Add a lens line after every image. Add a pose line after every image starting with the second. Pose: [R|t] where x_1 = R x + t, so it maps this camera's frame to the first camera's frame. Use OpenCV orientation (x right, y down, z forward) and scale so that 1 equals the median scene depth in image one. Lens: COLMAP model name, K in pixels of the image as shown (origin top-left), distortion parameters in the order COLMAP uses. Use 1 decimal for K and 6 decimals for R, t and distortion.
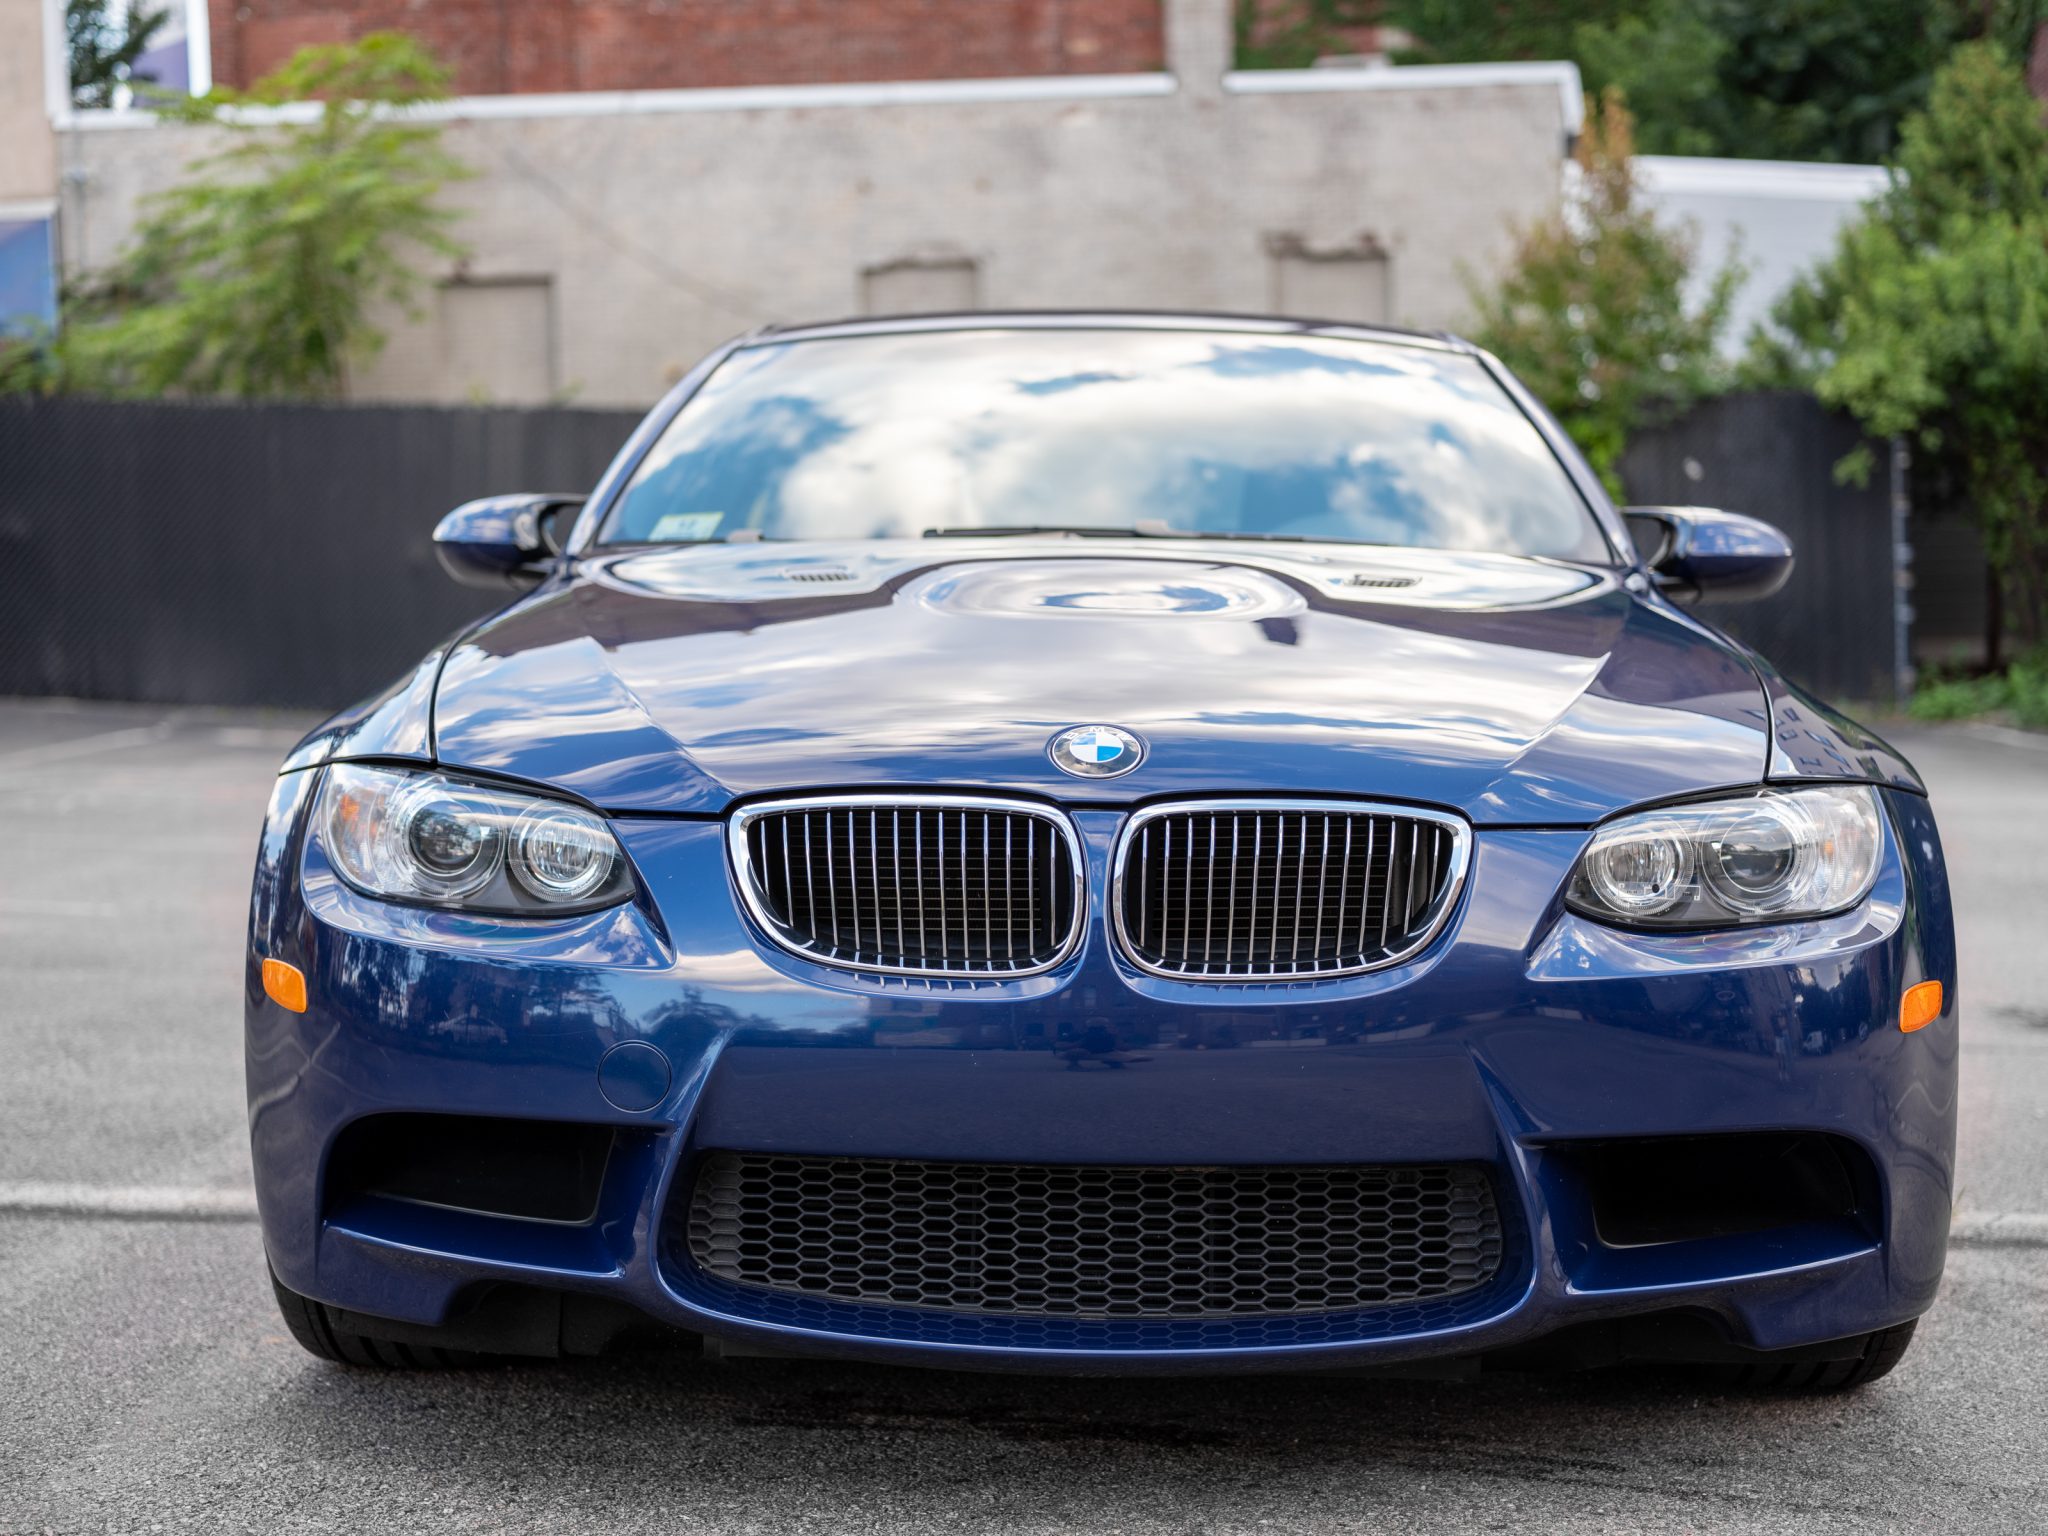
lens RADIAL K [[3329.7, 0, 1026.7], [0, 3329.7, 762.5], [0, 0, 1]] dist [0.008691, -0.047489]
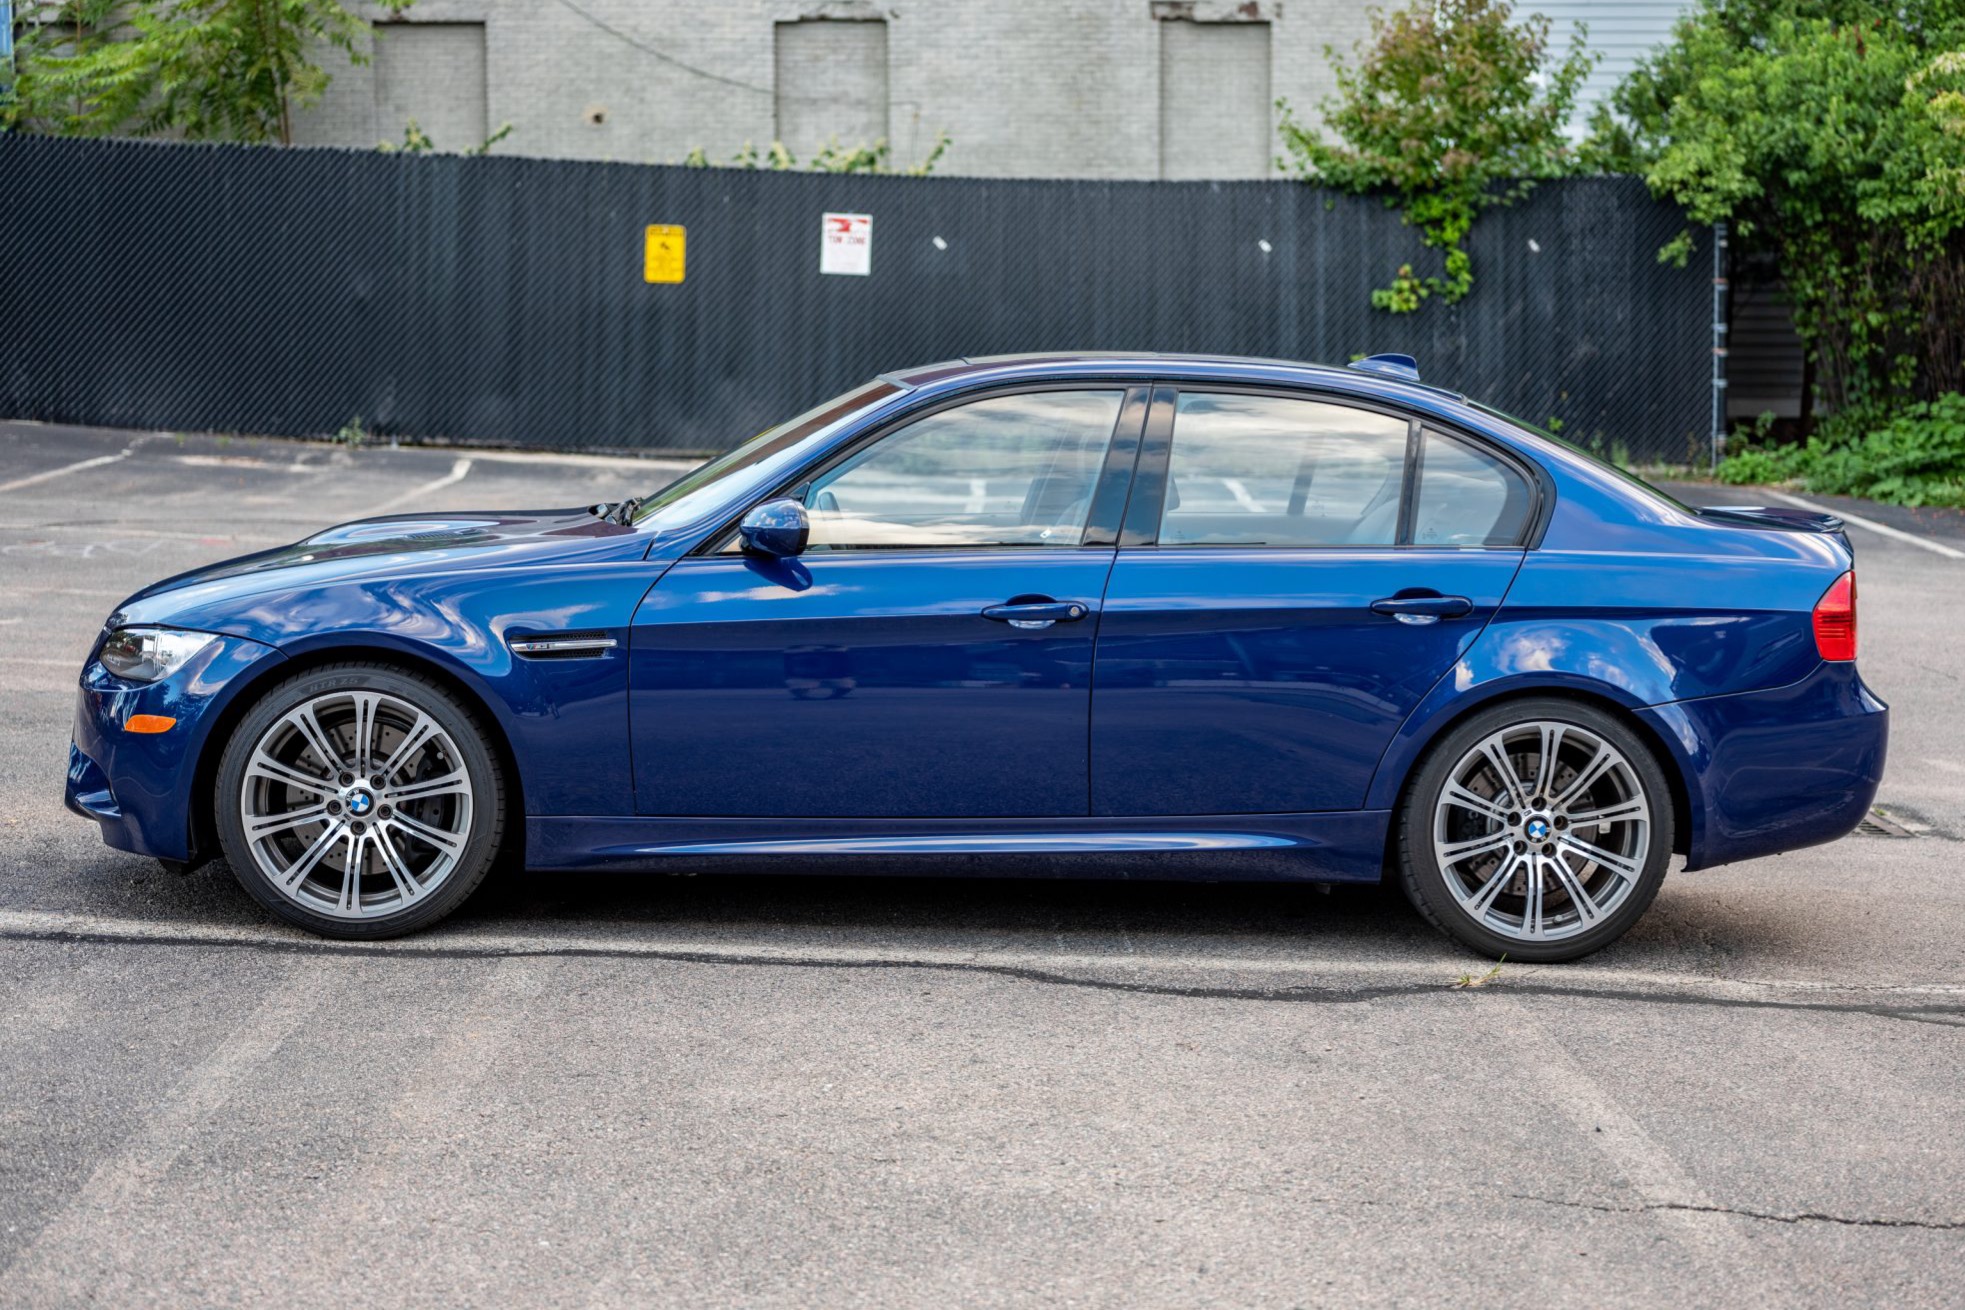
lens RADIAL K [[3640.4, 0, 1098.9], [0, 3640.4, 653.1], [0, 0, 1]] dist [-0.008649, 0.045394]
pose [[0.998479, 0.021713, 0.050684, -0.005090], [-0.025411, 0.996972, 0.073490, -0.179274], [-0.048935, -0.074666, 0.996007, -0.921787]]
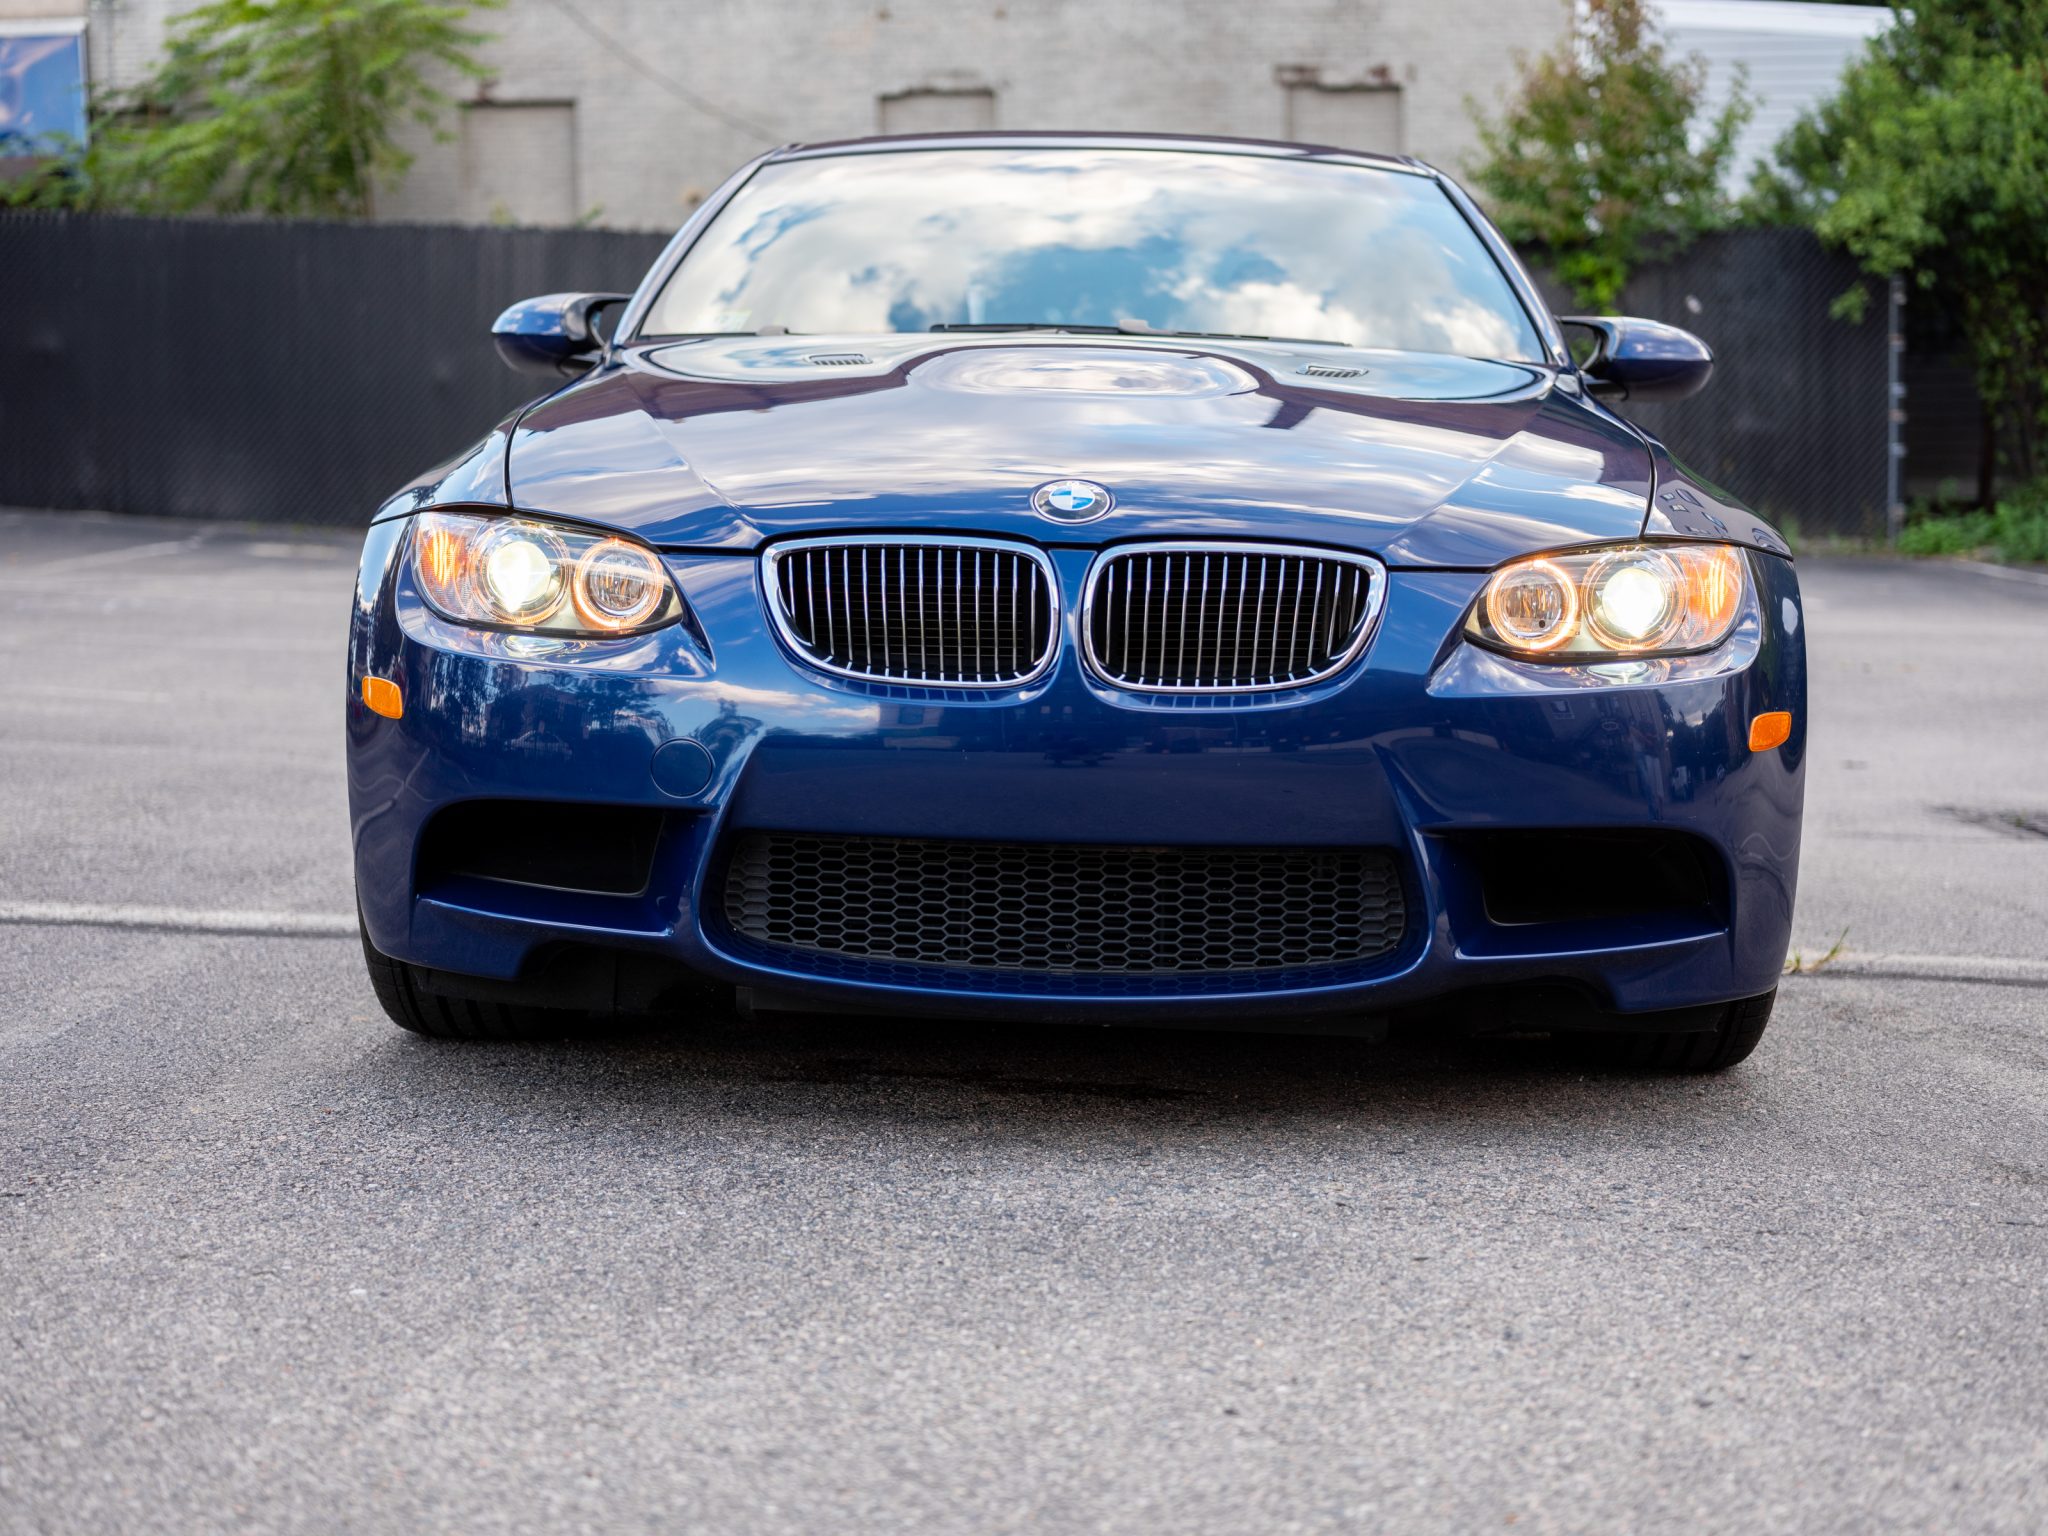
lens RADIAL K [[3362.1, 0, 1026.2], [0, 3362.1, 818.7], [0, 0, 1]] dist [-0.011543, 0.063188]
pose [[0.999910, 0.012892, -0.003840, 0.009230], [-0.012622, 0.997901, 0.063514, 0.028760], [0.004651, -0.063460, 0.997974, -0.172144]]
